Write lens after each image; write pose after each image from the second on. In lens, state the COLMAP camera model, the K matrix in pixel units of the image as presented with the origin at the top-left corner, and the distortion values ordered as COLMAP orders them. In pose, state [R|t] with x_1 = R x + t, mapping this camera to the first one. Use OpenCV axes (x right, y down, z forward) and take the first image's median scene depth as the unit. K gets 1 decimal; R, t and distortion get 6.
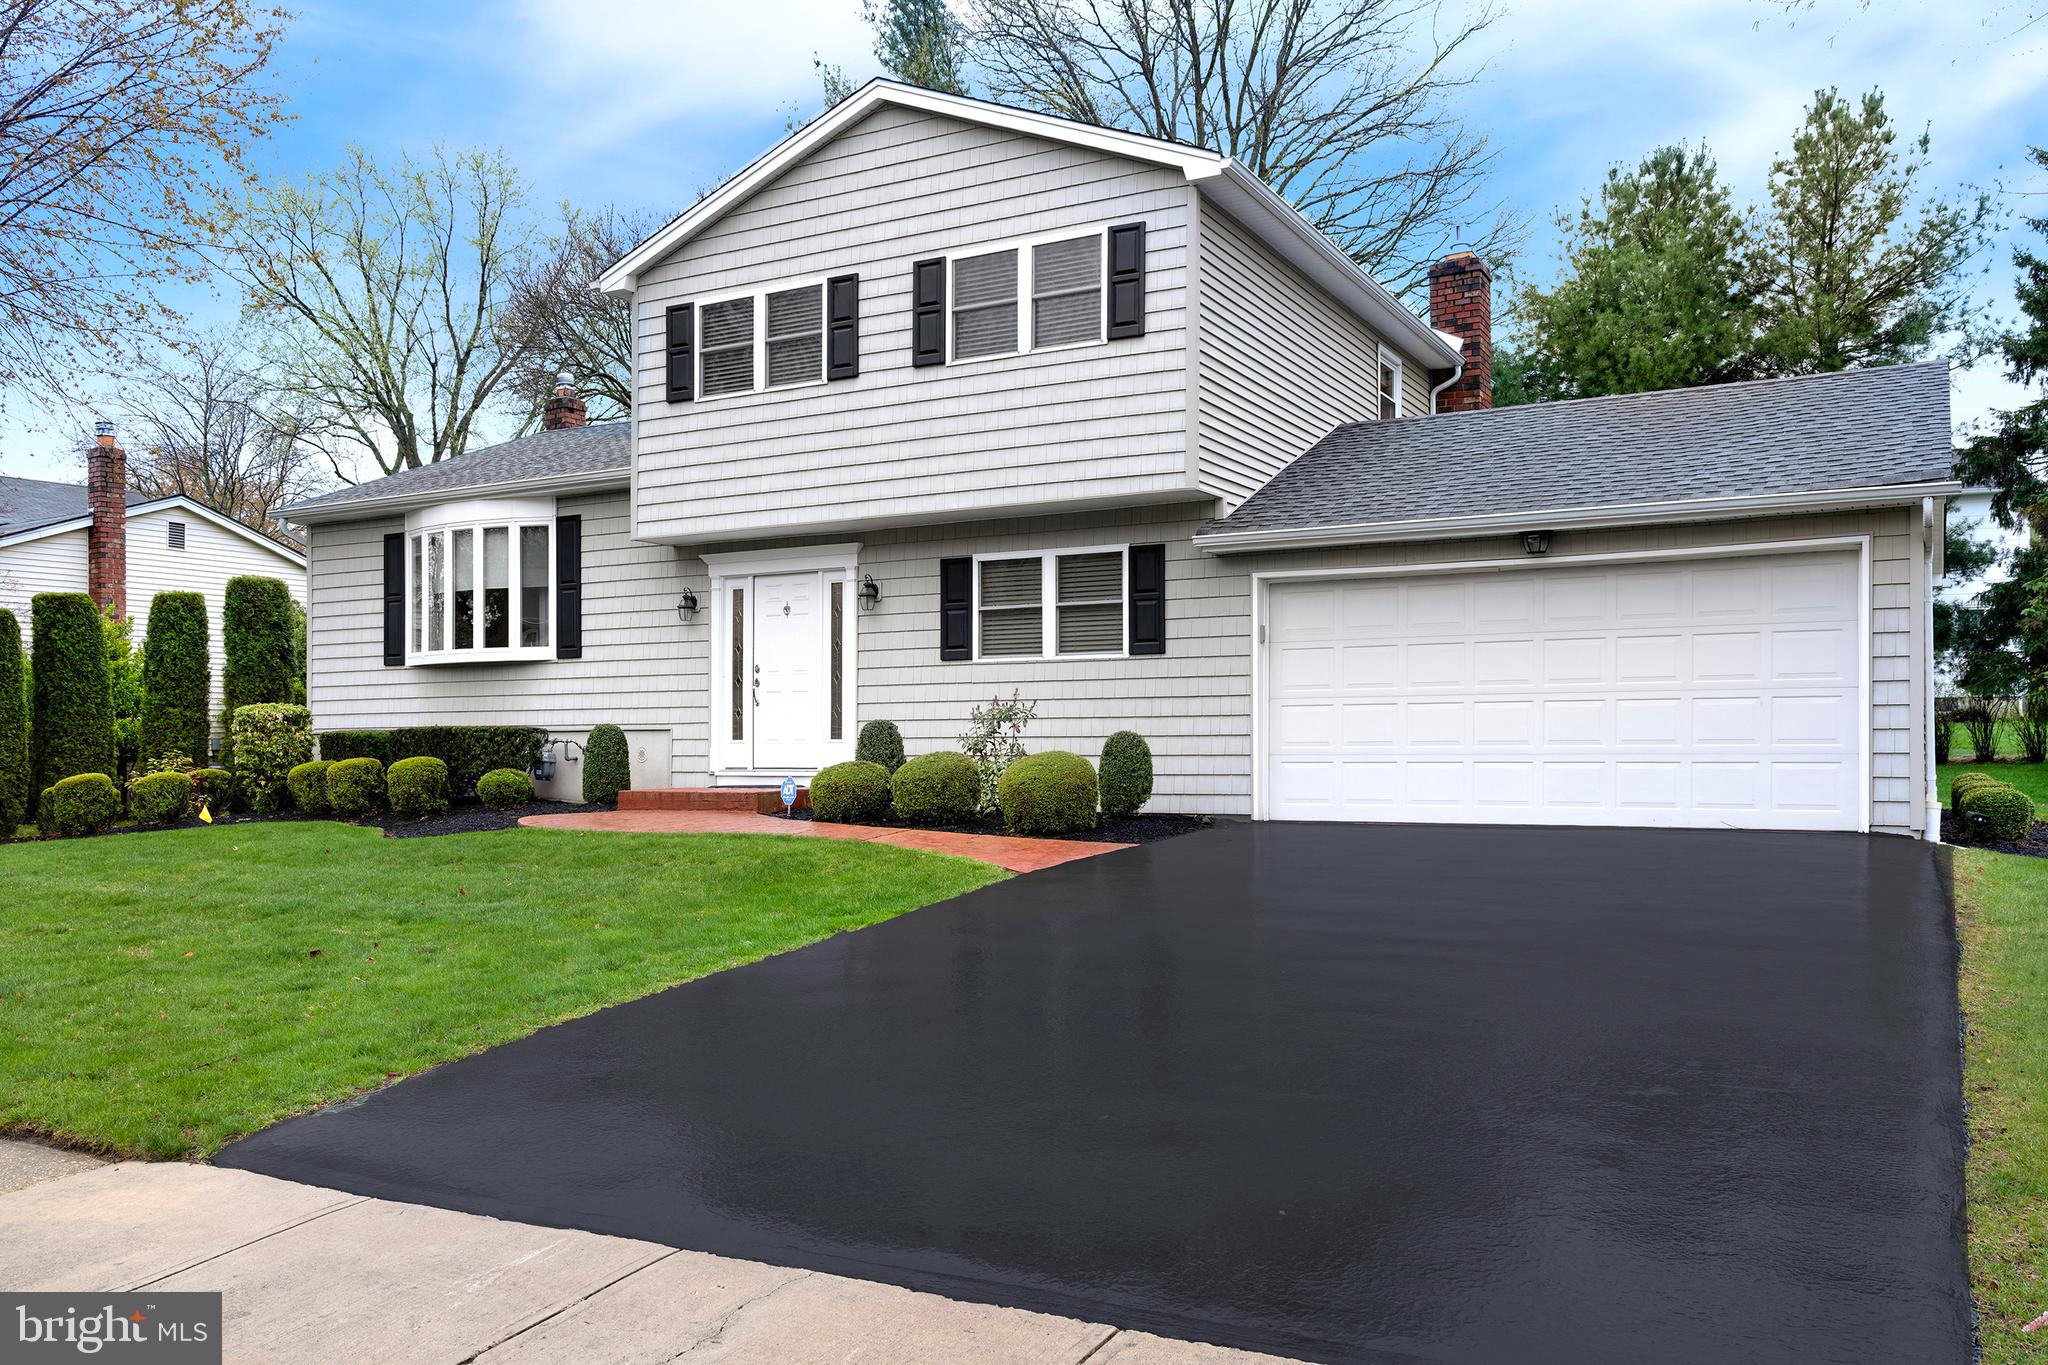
lens RADIAL K [[1587.1, 0, 1058.6], [0, 1587.1, 645.5], [0, 0, 1]] dist [0.008612, 0.005099]
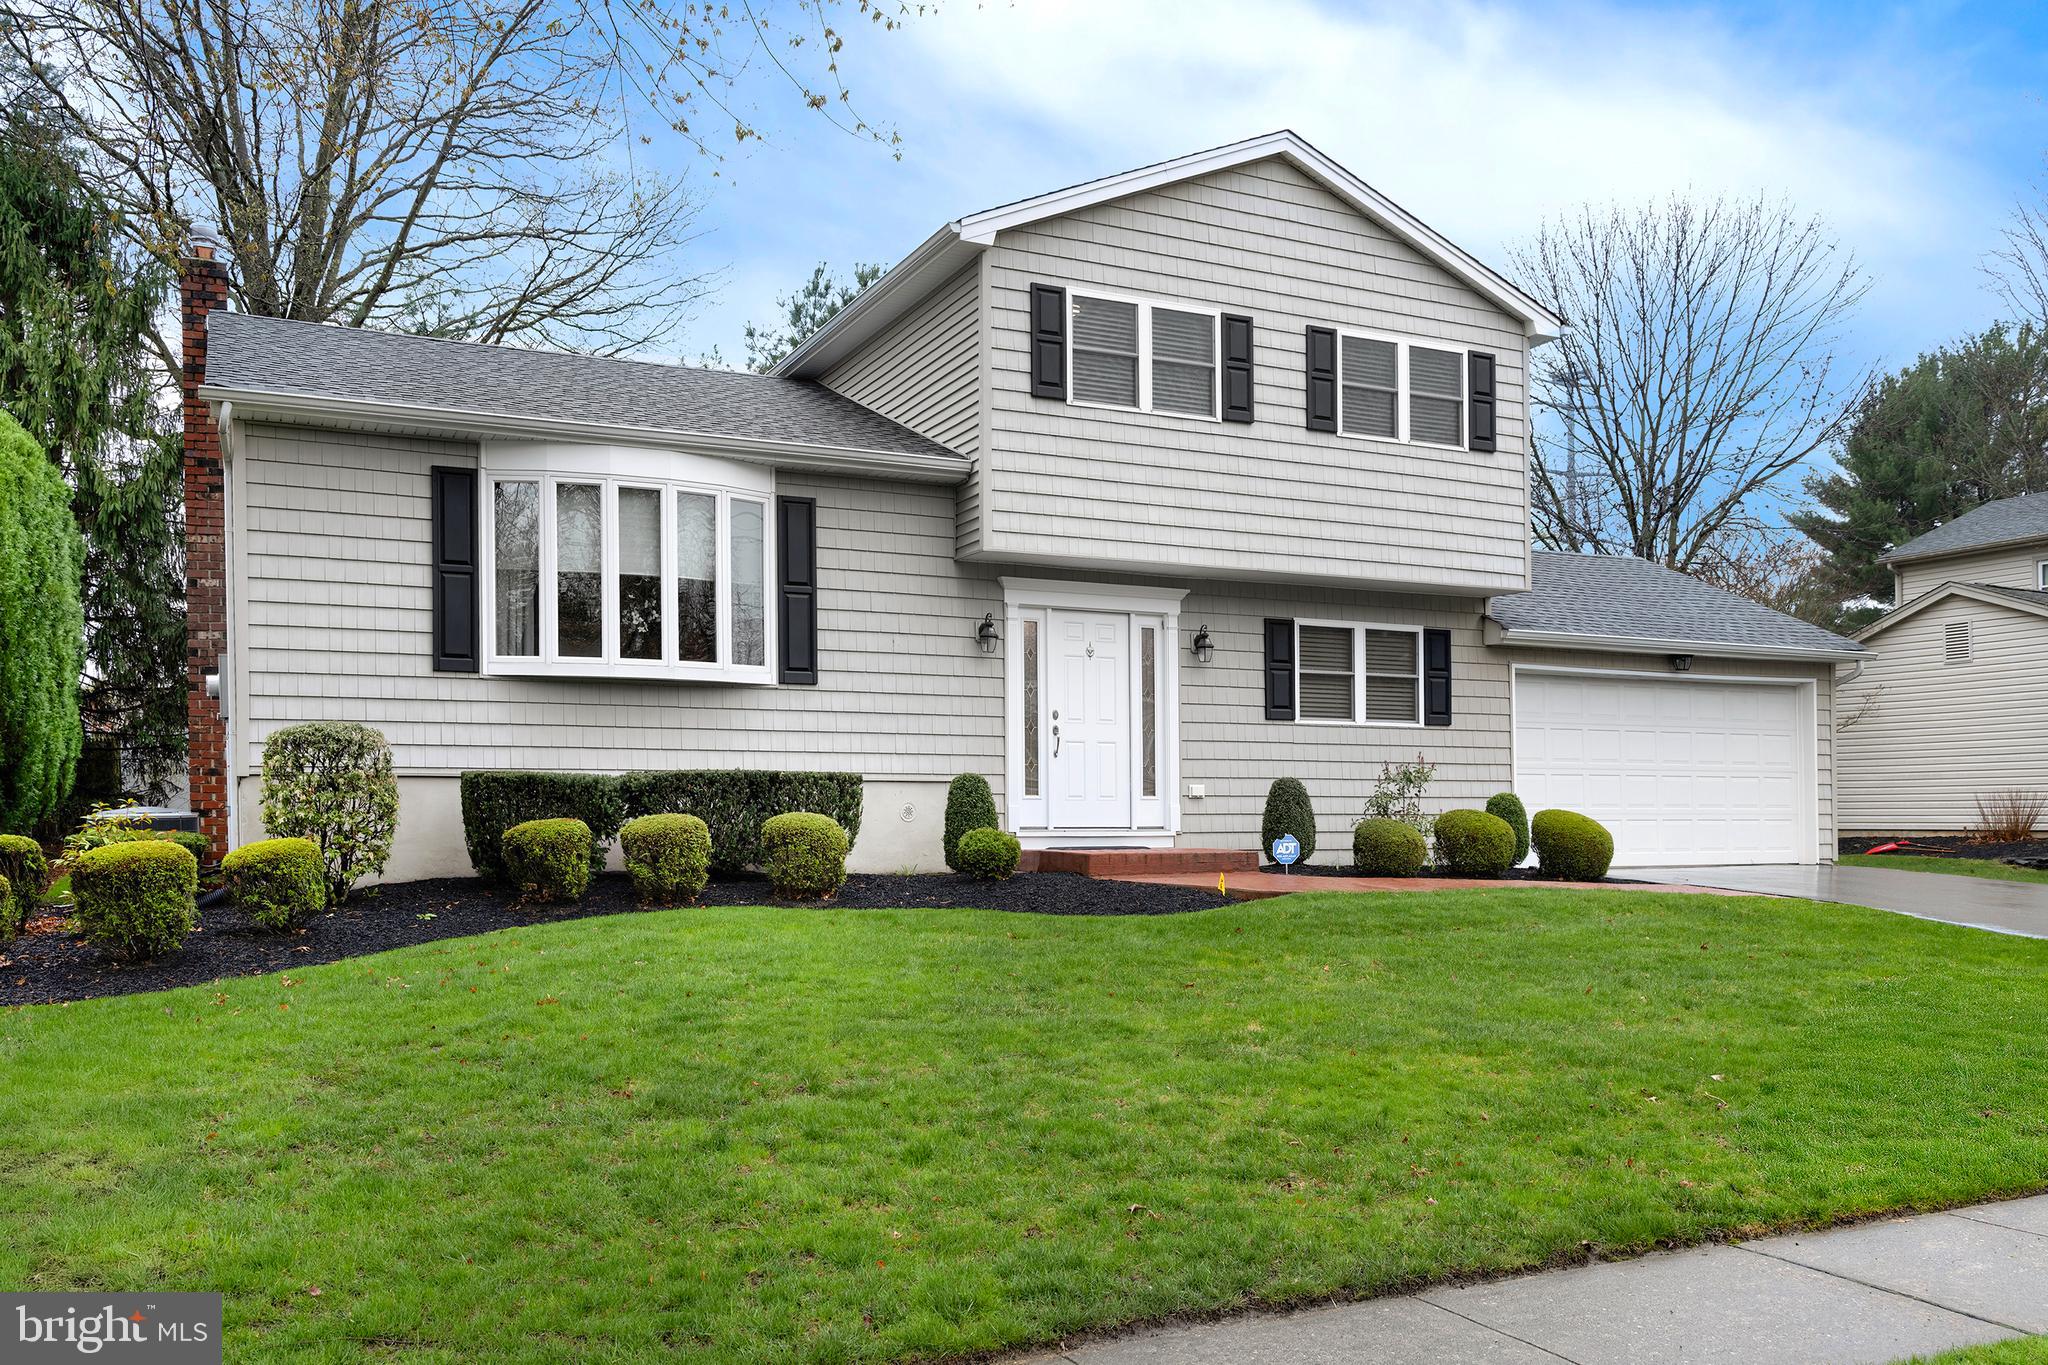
lens RADIAL K [[1576.8, 0, 1024.0], [0, 1576.8, 682.5], [0, 0, 1]] dist [0.008104, 0.007631]
pose [[0.598191, 0.069530, 0.798331, -0.959677], [-0.056740, 0.997403, -0.044353, 0.039066], [-0.799342, -0.018765, 0.600583, 0.523319]]
